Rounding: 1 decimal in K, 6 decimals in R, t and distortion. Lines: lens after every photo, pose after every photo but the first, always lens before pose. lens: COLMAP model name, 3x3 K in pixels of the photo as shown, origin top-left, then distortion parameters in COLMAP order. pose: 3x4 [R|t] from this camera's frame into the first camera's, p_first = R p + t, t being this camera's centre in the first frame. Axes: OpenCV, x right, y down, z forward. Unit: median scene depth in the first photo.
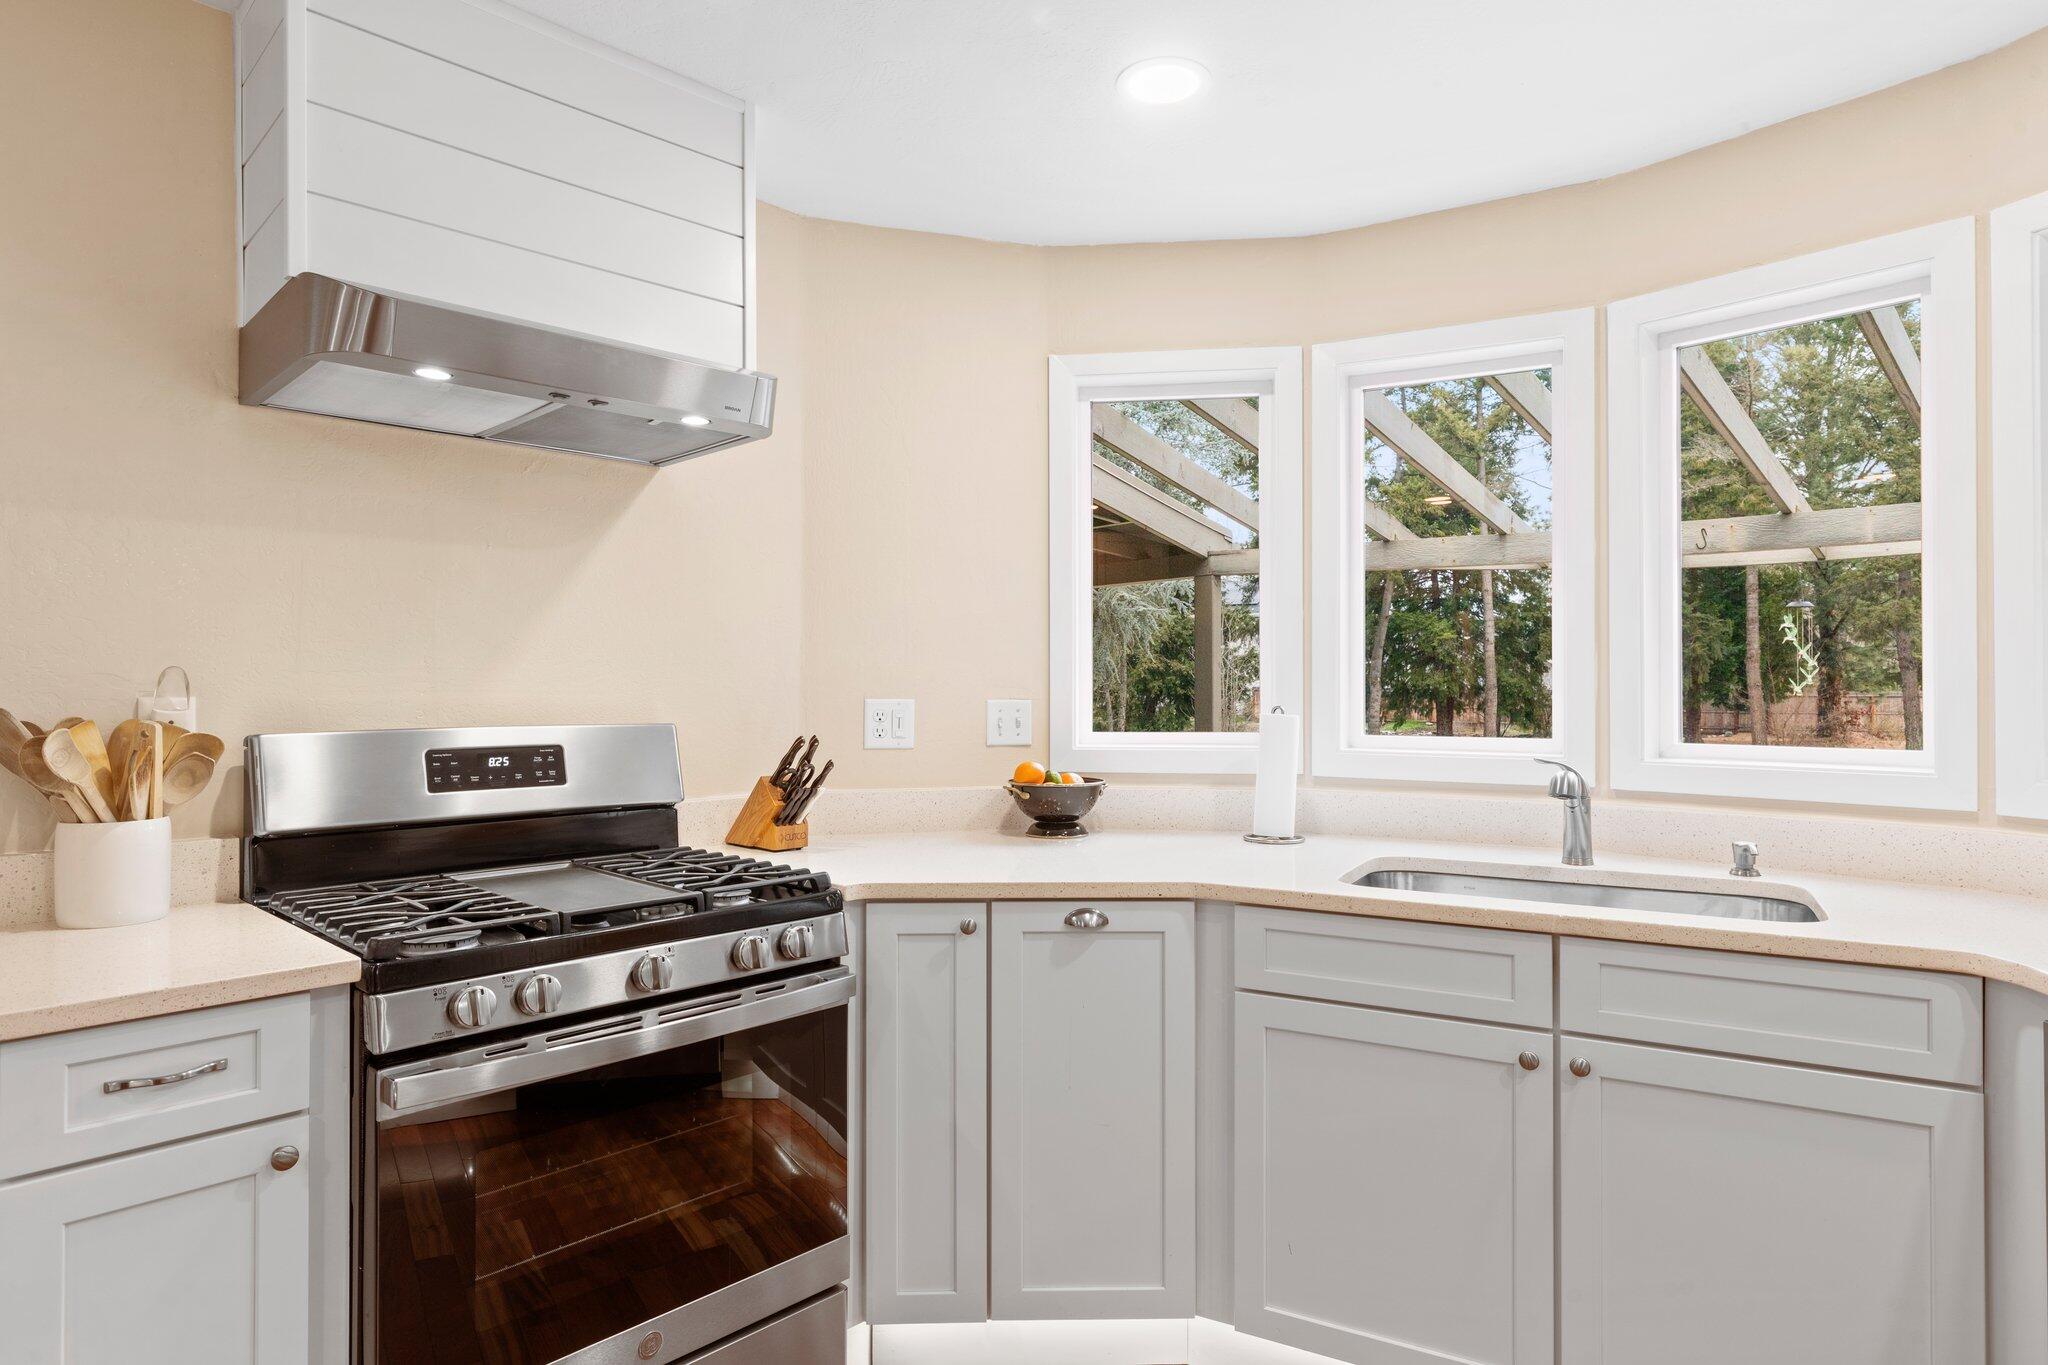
lens RADIAL K [[1162.2, 0, 1026.6], [0, 1162.2, 679.3], [0, 0, 1]] dist [0.006881, -0.001461]
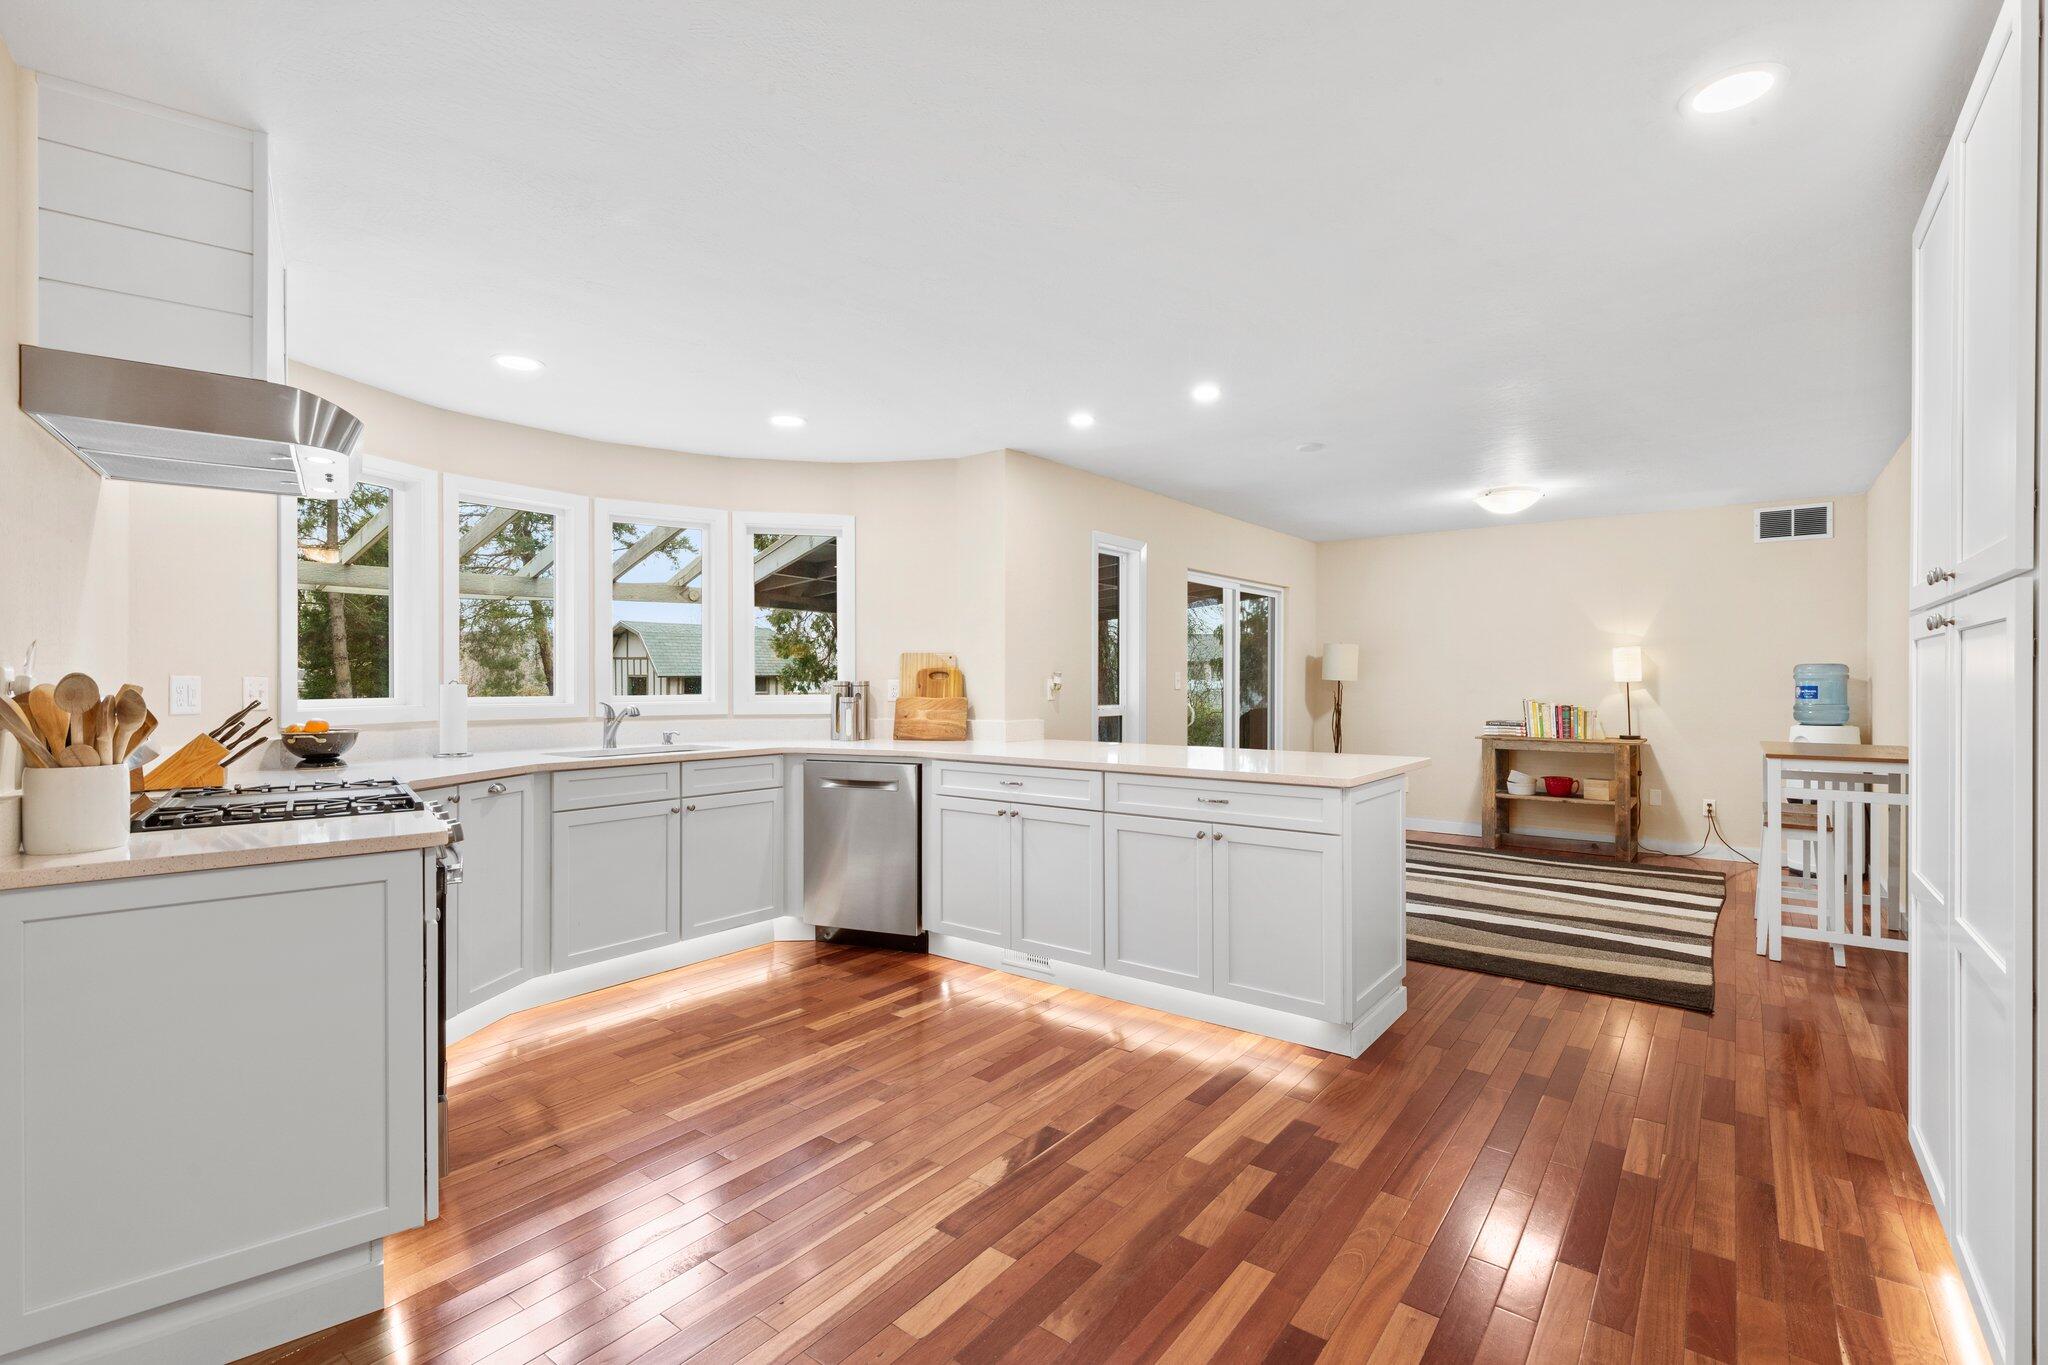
lens RADIAL K [[917.8, 0, 1022.6], [0, 917.8, 680.2], [0, 0, 1]] dist [0.003434, 0.000196]
pose [[0.159886, -0.000113, 0.987135, -1.126753], [-0.006022, 0.999981, 0.001090, 0.018081], [-0.987117, -0.006119, 0.159882, -0.086175]]
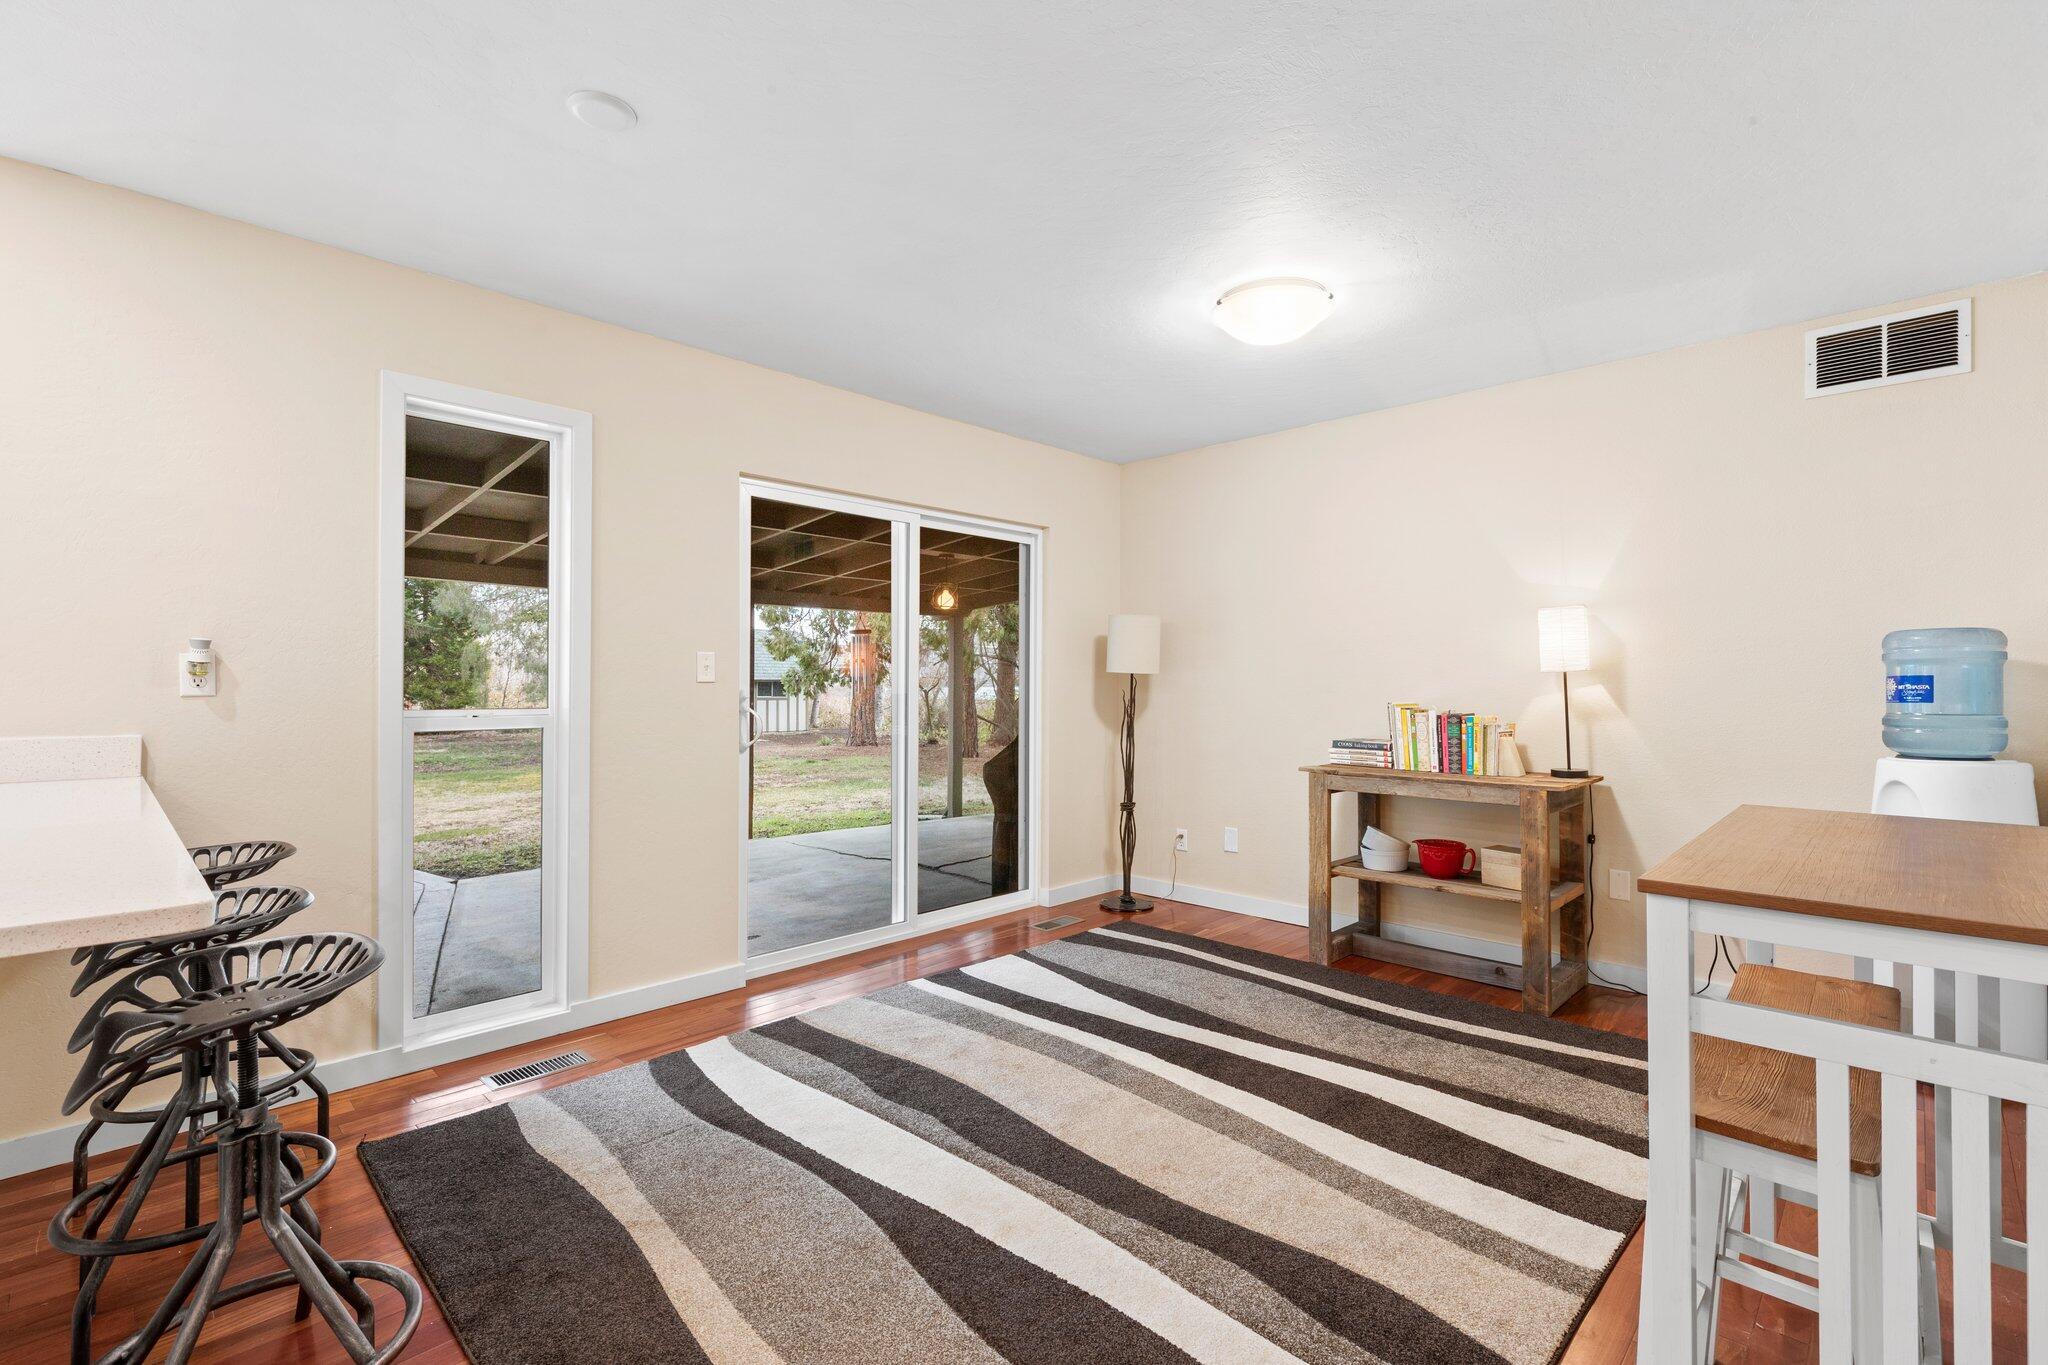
lens RADIAL K [[917.8, 0, 1019.3], [0, 917.8, 680.5], [0, 0, 1]] dist [0.003434, 0.000196]
pose [[0.268754, 0.007733, 0.963178, 0.138031], [-0.008643, 0.999947, -0.005616, 0.044583], [-0.963170, -0.006816, 0.268807, -0.942476]]
